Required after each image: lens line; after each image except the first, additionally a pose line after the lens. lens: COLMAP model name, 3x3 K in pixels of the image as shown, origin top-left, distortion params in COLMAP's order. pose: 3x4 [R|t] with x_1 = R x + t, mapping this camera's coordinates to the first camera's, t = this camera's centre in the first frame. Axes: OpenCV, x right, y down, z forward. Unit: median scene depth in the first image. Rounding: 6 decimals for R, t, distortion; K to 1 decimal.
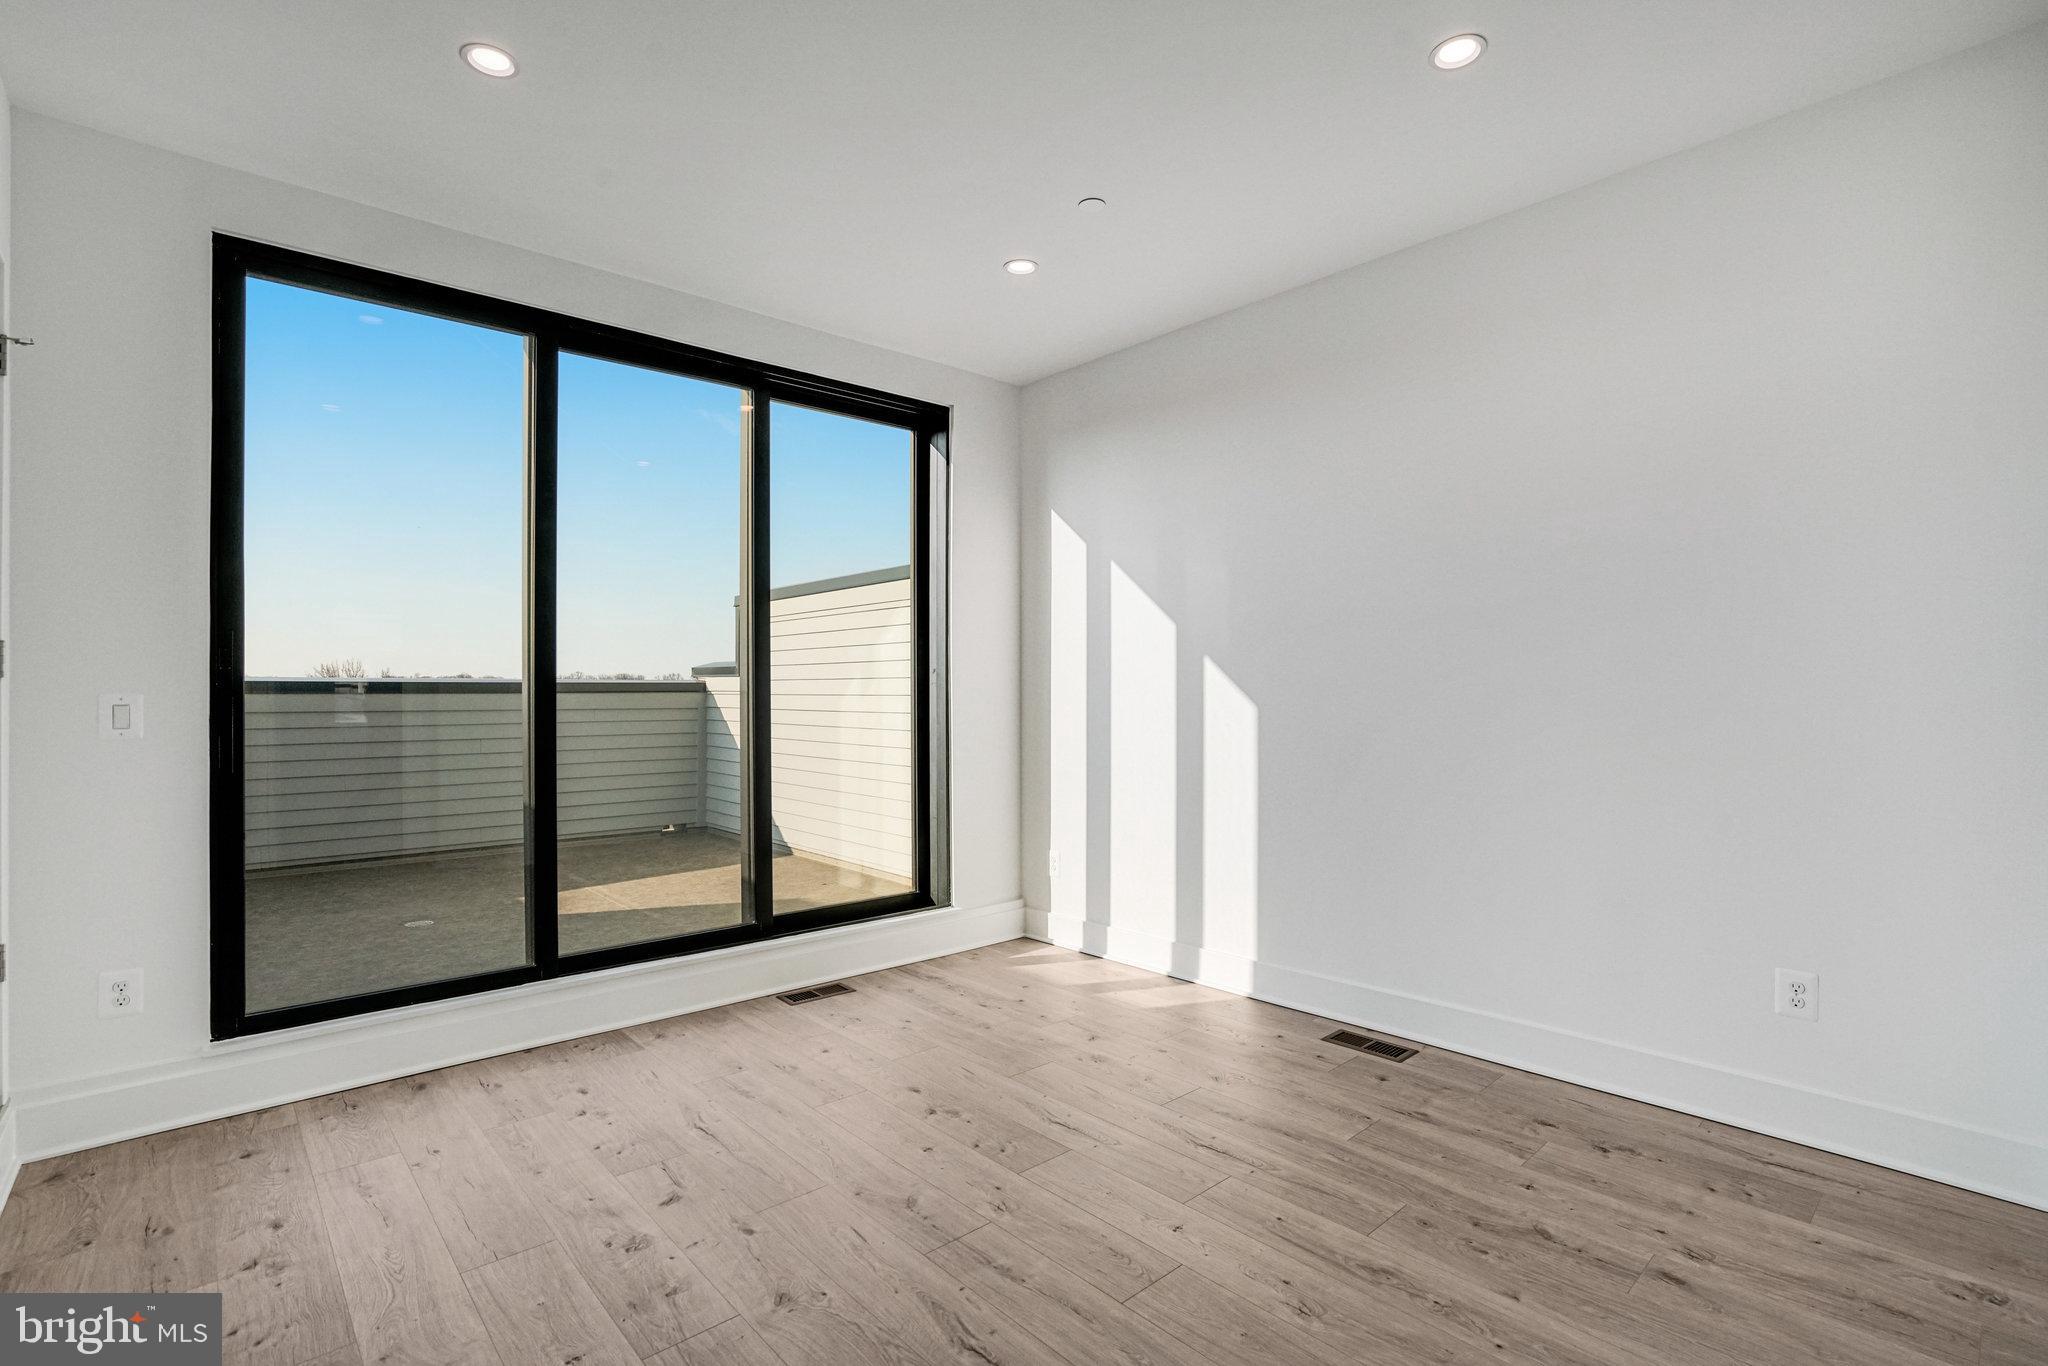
lens RADIAL K [[952.2, 0, 1015.8], [0, 952.2, 697.8], [0, 0, 1]] dist [-0.002688, 0.000832]
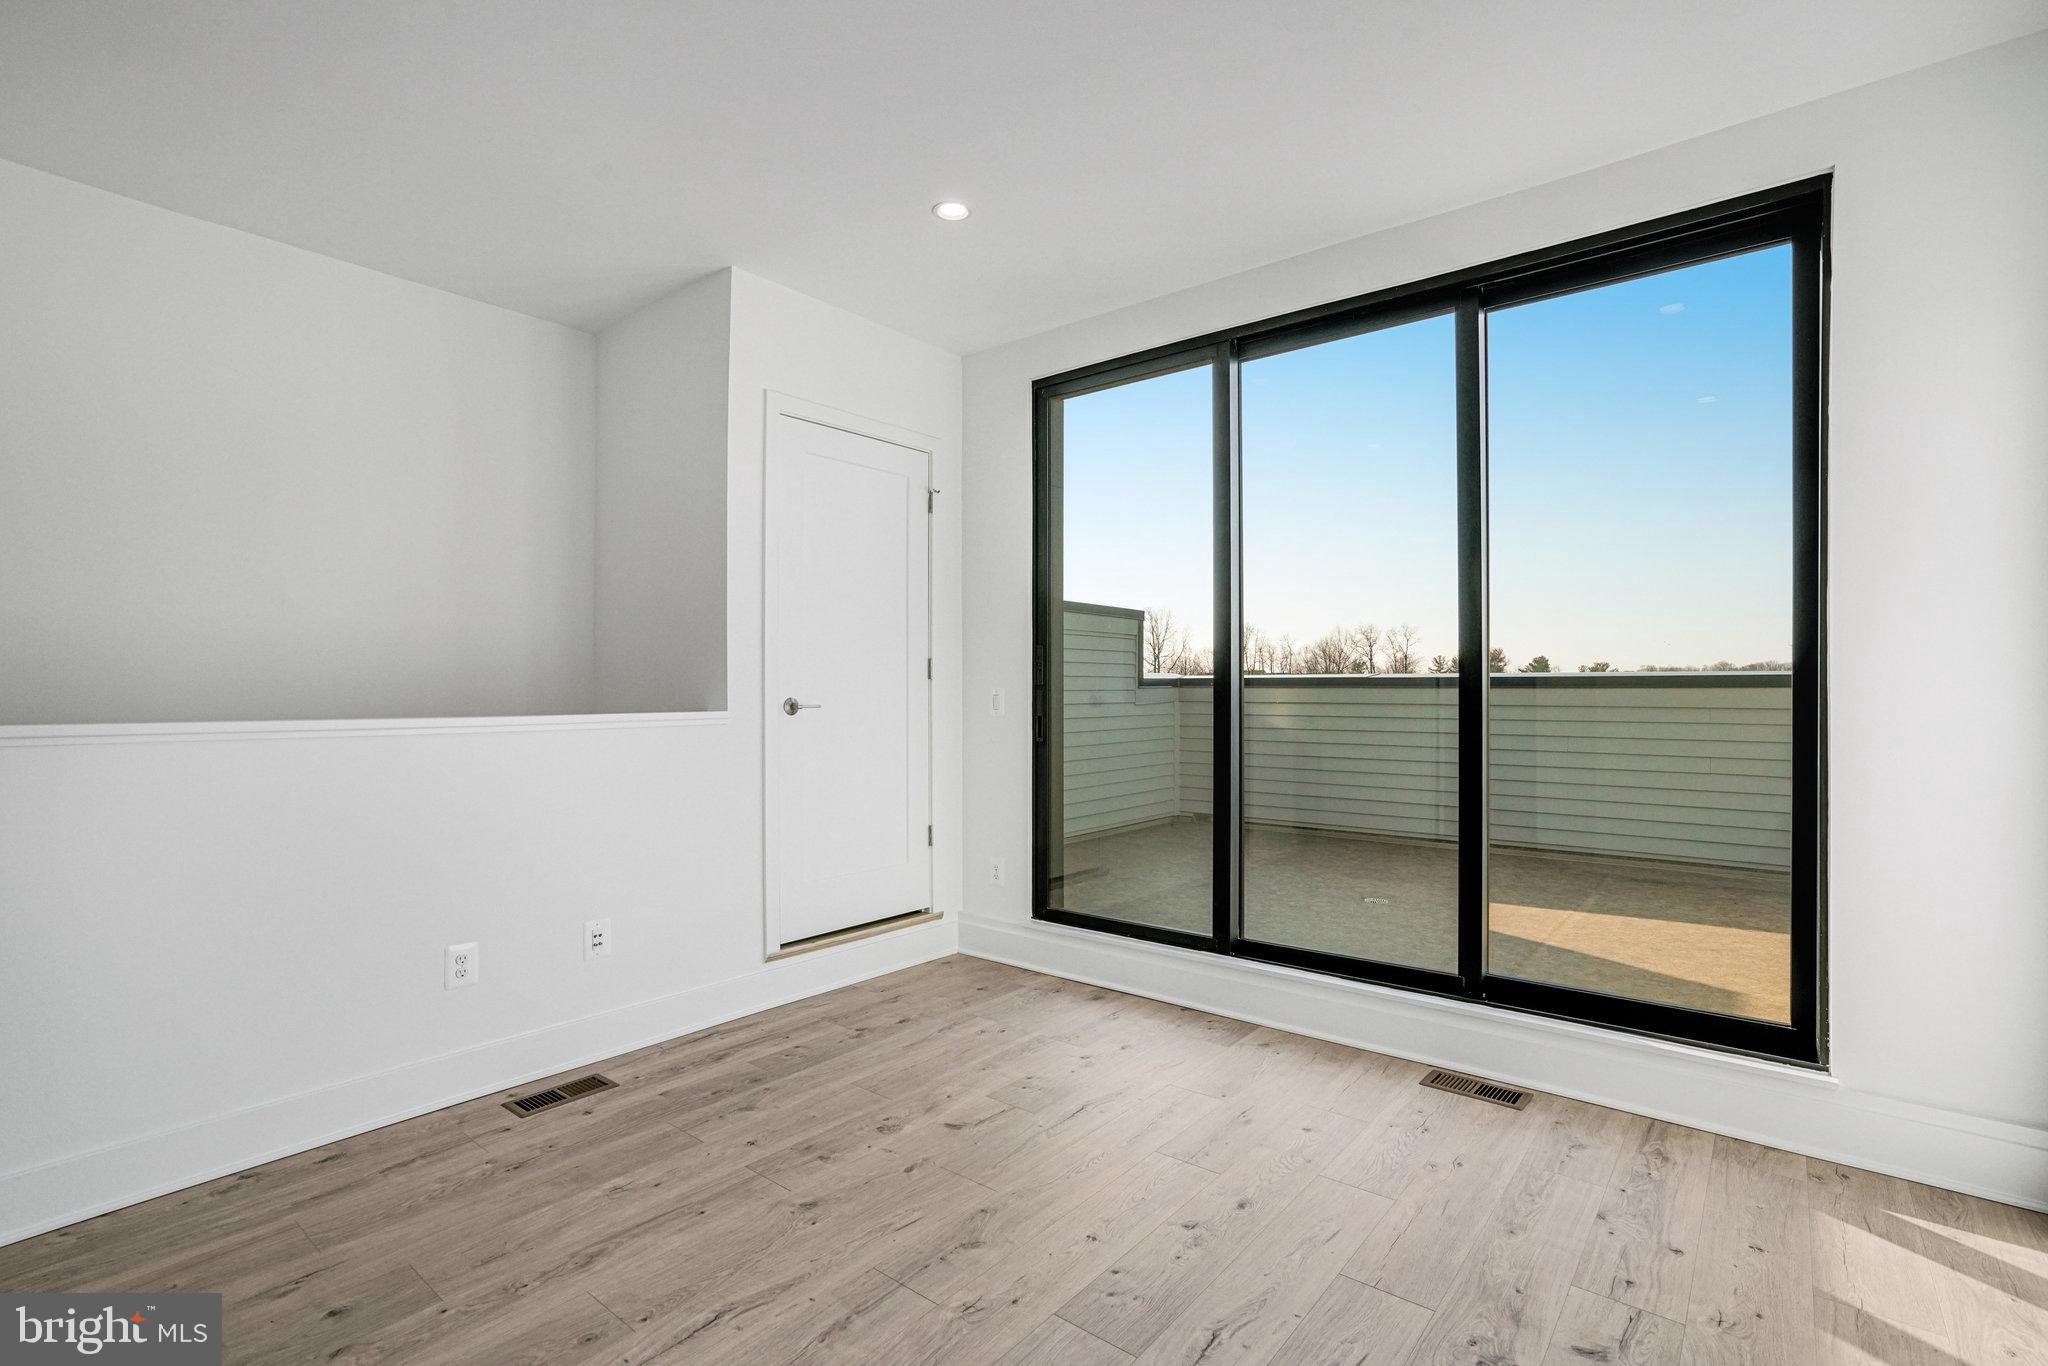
lens RADIAL K [[952.2, 0, 1015.8], [0, 952.2, 697.8], [0, 0, 1]] dist [-0.002688, 0.000832]
pose [[0.165584, 0.009186, -0.986153, 0.529251], [-0.004907, 0.999952, 0.008490, -0.001408], [0.986184, 0.003433, 0.165621, 0.593646]]
